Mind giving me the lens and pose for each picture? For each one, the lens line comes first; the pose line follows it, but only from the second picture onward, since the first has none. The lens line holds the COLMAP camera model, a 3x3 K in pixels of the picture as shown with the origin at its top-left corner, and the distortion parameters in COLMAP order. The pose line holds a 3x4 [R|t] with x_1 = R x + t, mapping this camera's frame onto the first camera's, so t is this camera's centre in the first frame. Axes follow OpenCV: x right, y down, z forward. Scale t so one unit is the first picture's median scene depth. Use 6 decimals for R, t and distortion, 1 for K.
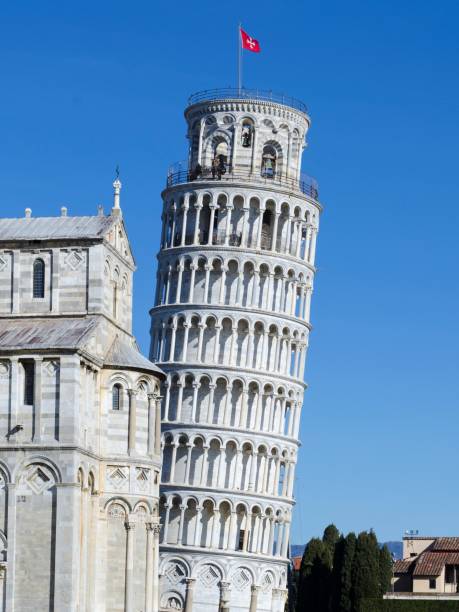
lens RADIAL K [[1849.7, 0, 229.5], [0, 1849.7, 306.0], [0, 0, 1]] dist [-0.534297, 1.762879]
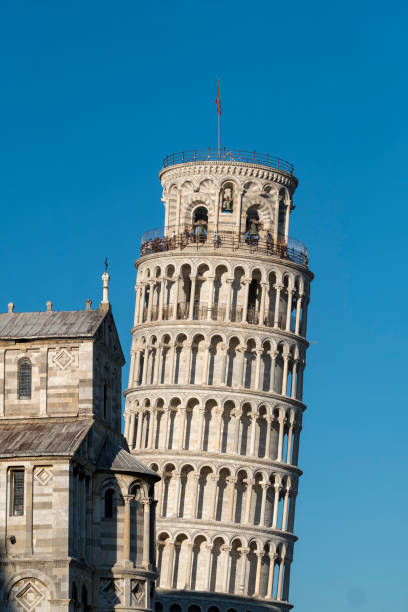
lens RADIAL K [[2185.7, 0, 204.0], [0, 2185.7, 306.0], [0, 0, 1]] dist [0.184287, -1.292372]
pose [[0.999887, -0.010436, 0.010777, -0.023762], [0.010628, 0.999783, -0.017894, -0.031295], [-0.010588, 0.018007, 0.999782, -0.124289]]
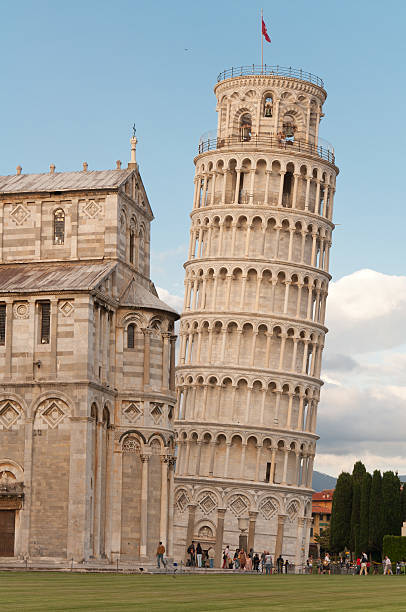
lens RADIAL K [[1532.2, 0, 203.0], [0, 1532.2, 306.0], [0, 0, 1]] dist [0.003807, -0.328968]
pose [[0.998599, -0.008398, -0.052250, 0.026781], [0.009527, 0.999726, 0.021402, 0.013169], [0.052056, -0.021870, 0.998405, 0.114092]]
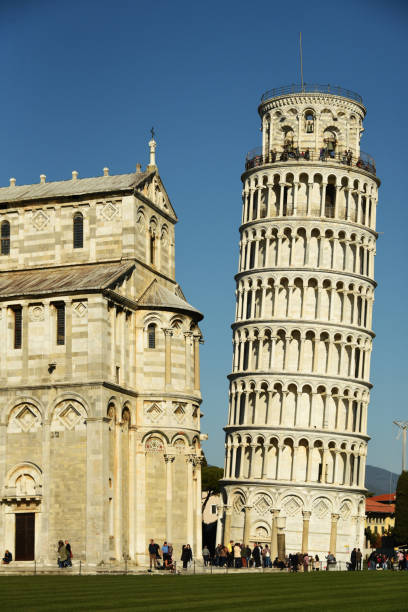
lens RADIAL K [[1356.5, 0, 204.0], [0, 1356.5, 306.0], [0, 0, 1]] dist [-0.036210, -0.096728]
pose [[0.991687, -0.046271, -0.120070, 0.063688], [0.046392, 0.998922, -0.001794, 0.034657], [0.120023, -0.003791, 0.992764, 0.222834]]
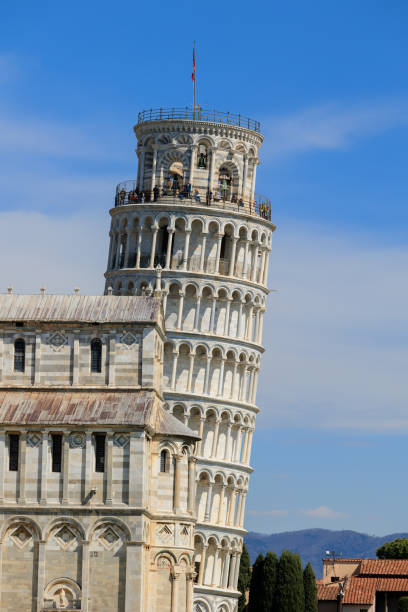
lens RADIAL K [[2654.6, 0, 204.0], [0, 2654.6, 306.0], [0, 0, 1]] dist [0.296120, 1.812387]
pose [[0.994628, 0.026406, 0.100090, -0.204431], [-0.031457, 0.998293, 0.049219, -0.129280], [-0.098619, -0.052103, 0.993760, -0.640667]]
